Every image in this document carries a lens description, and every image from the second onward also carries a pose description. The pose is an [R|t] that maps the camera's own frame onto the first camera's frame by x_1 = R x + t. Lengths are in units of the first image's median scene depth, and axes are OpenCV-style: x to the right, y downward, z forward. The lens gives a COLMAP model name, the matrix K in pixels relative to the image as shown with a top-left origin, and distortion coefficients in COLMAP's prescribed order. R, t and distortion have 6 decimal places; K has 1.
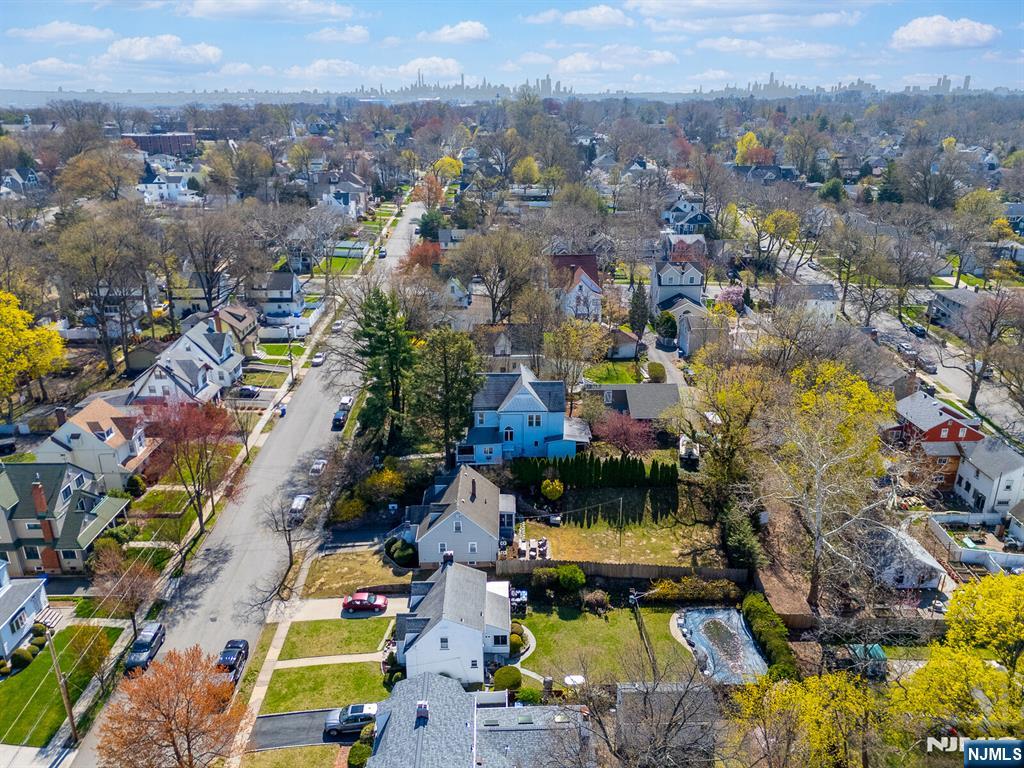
lens RADIAL K [[751.2, 0, 512.0], [0, 751.2, 384.0], [0, 0, 1]] dist [0.066284, -0.054146]
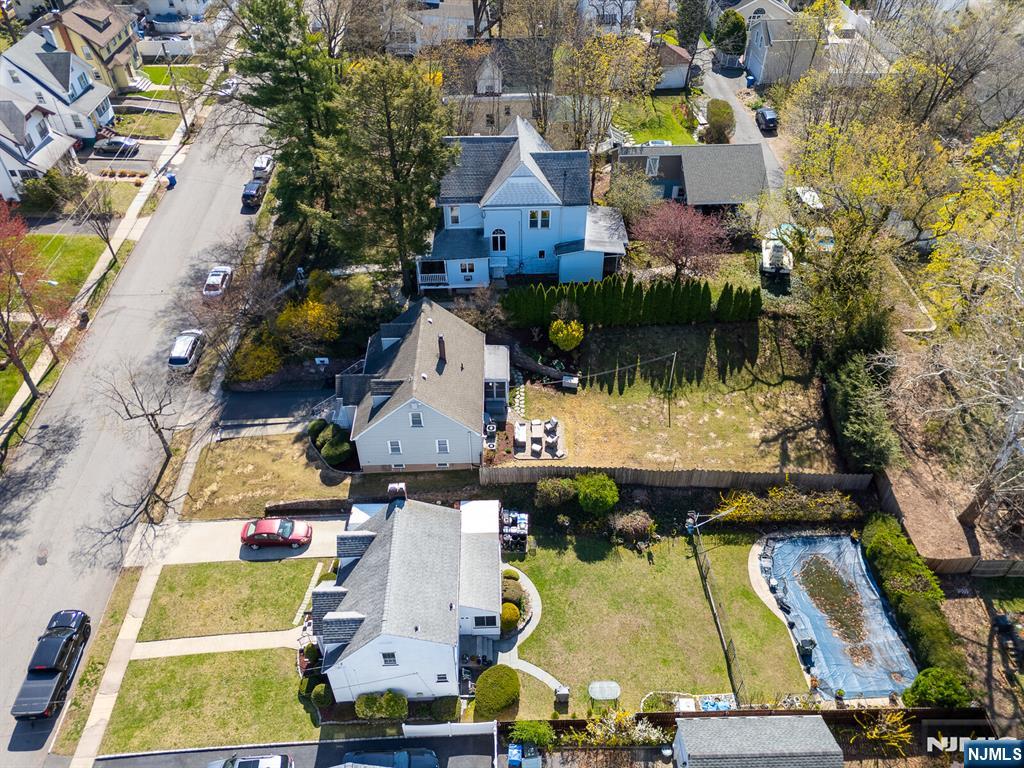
lens RADIAL K [[751.2, 0, 512.0], [0, 751.2, 384.0], [0, 0, 1]] dist [0.066284, -0.054146]
pose [[0.999978, -0.006442, 0.001804, 0.005381], [0.005347, 0.931648, 0.363323, -0.055744], [-0.004021, -0.363305, 0.931662, 0.391891]]
